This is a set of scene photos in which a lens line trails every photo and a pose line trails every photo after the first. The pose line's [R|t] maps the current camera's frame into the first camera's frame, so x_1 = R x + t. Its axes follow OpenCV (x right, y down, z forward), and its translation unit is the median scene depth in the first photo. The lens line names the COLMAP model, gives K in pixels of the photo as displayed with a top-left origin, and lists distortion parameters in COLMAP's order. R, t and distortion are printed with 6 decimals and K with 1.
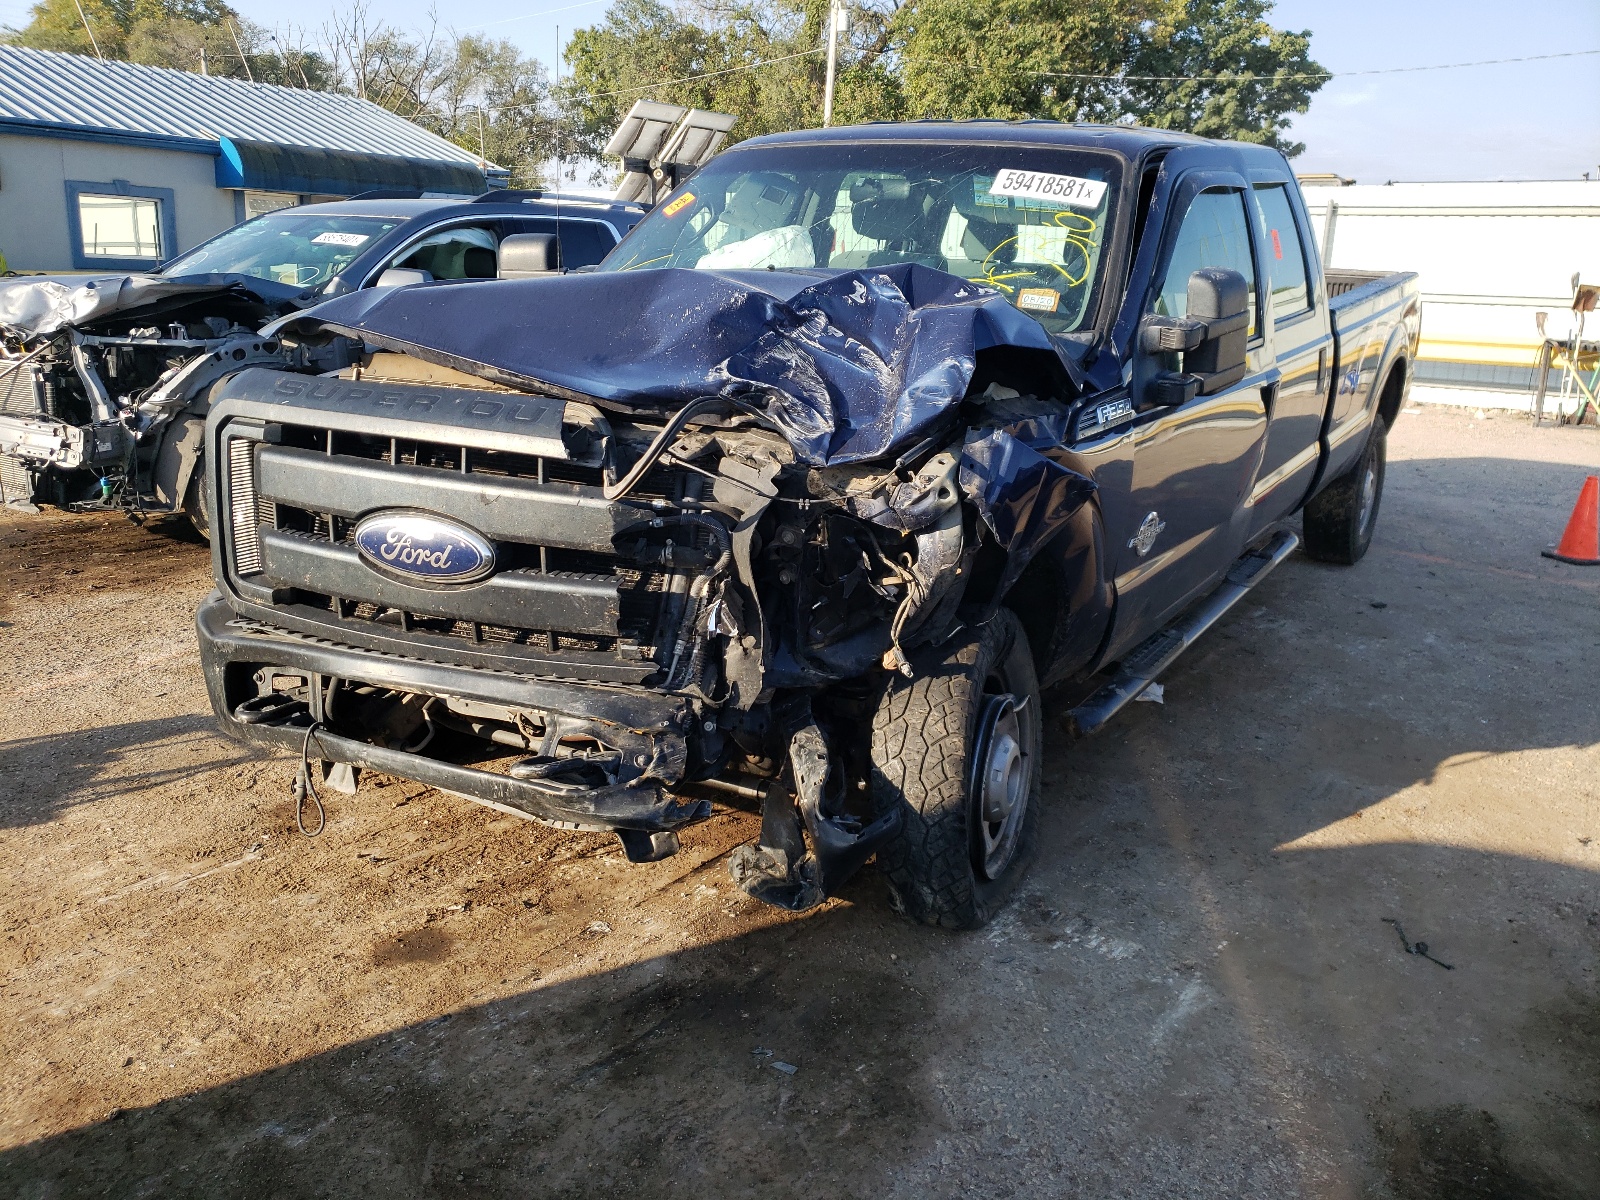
lens RADIAL K [[1216.1, 0, 800.0], [0, 1216.1, 600.0], [0, 0, 1]] dist [0.070464, -0.123510]
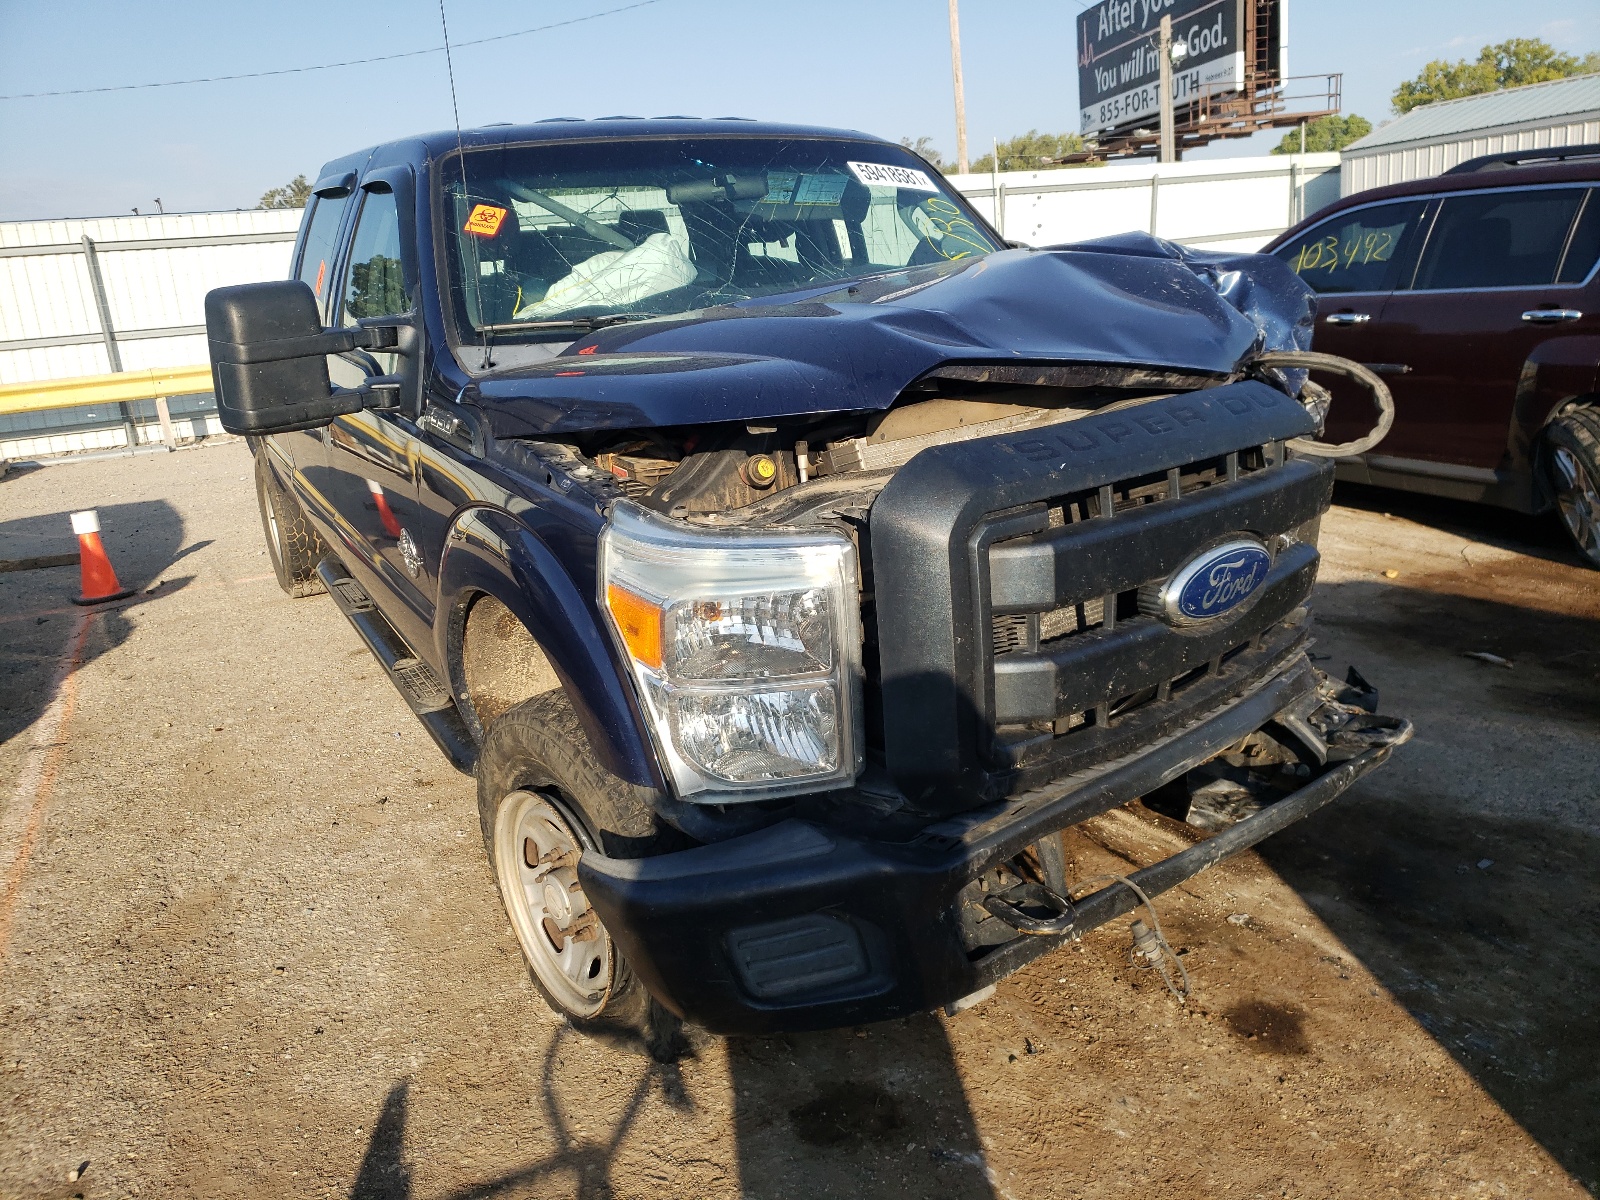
lens RADIAL K [[1216.1, 0, 800.0], [0, 1216.1, 600.0], [0, 0, 1]] dist [0.070464, -0.123510]
pose [[0.449980, -0.304672, 0.839460, -1.071392], [0.329004, 0.930445, 0.161337, -0.242159], [-0.830225, 0.203587, 0.518920, 0.741332]]
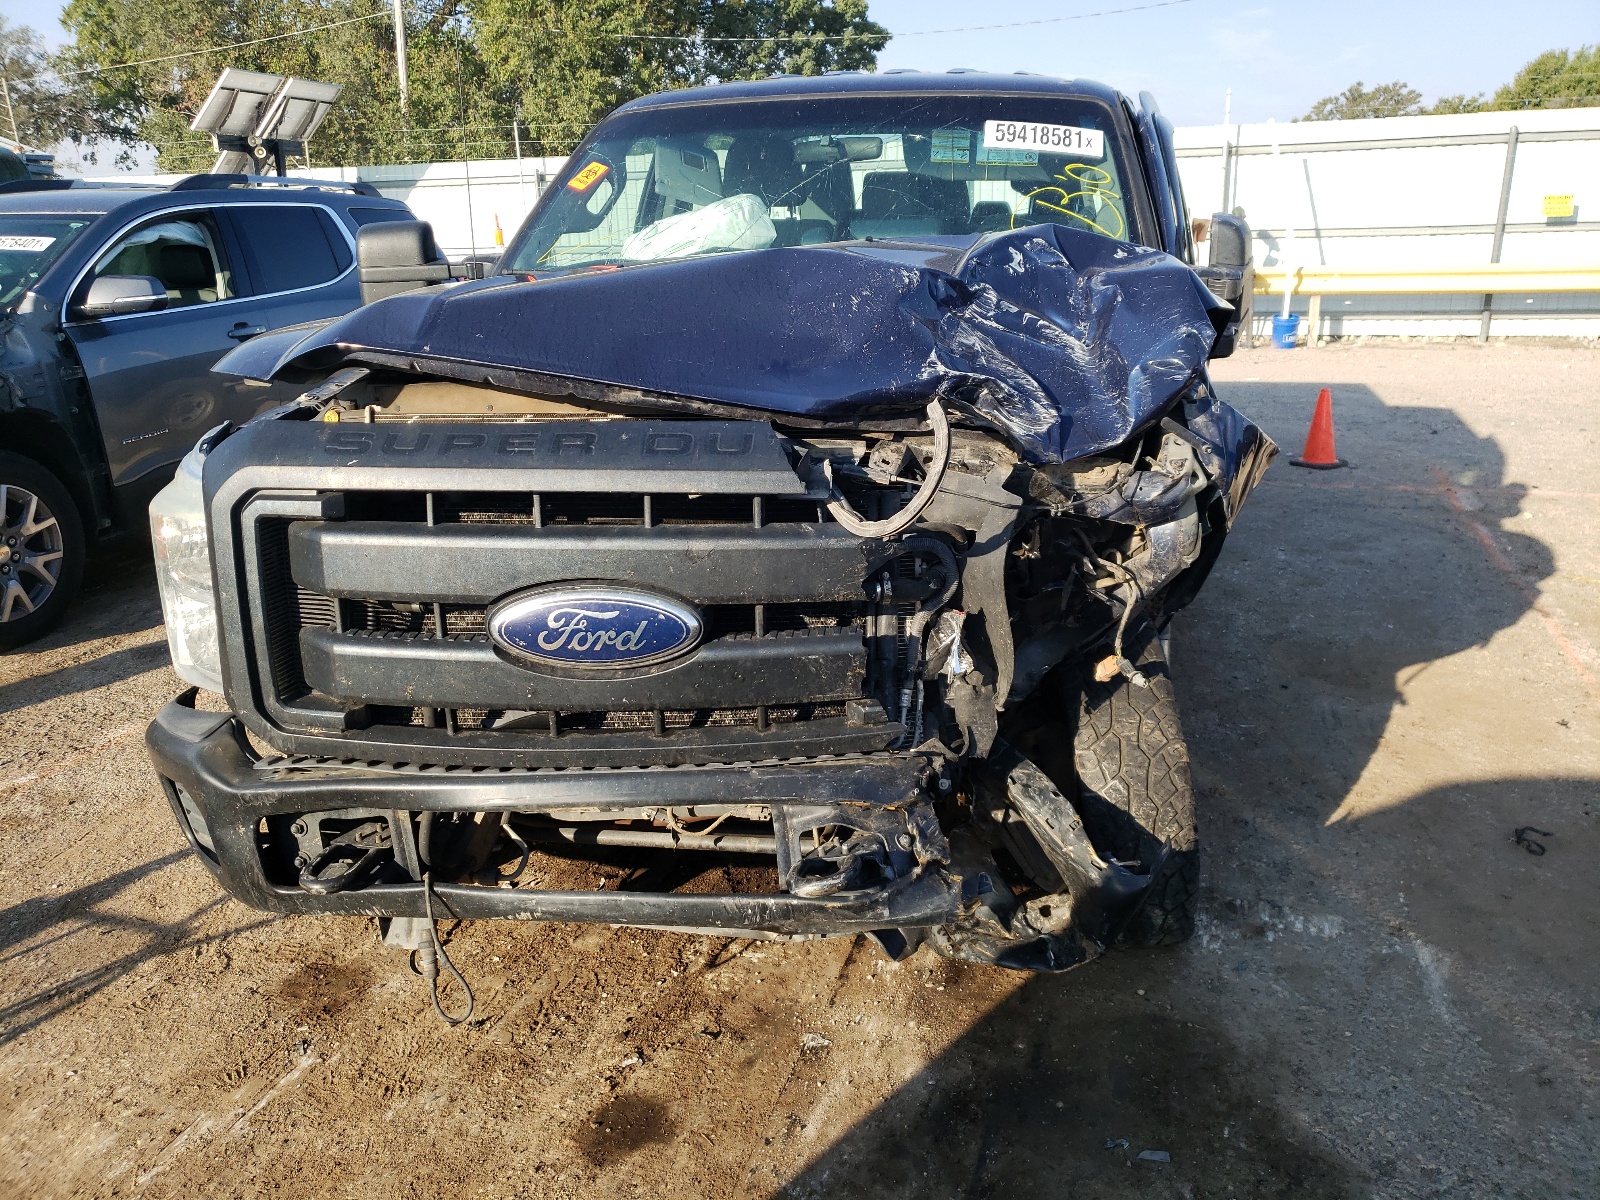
lens RADIAL K [[1225.9, 0, 803.6], [0, 1225.9, 595.4], [0, 0, 1]] dist [0.010773, 0.009400]
pose [[0.944076, -0.147561, 0.294865, -0.377302], [0.141559, 0.989050, 0.041725, -0.070945], [-0.297793, 0.002350, 0.954628, 0.202014]]
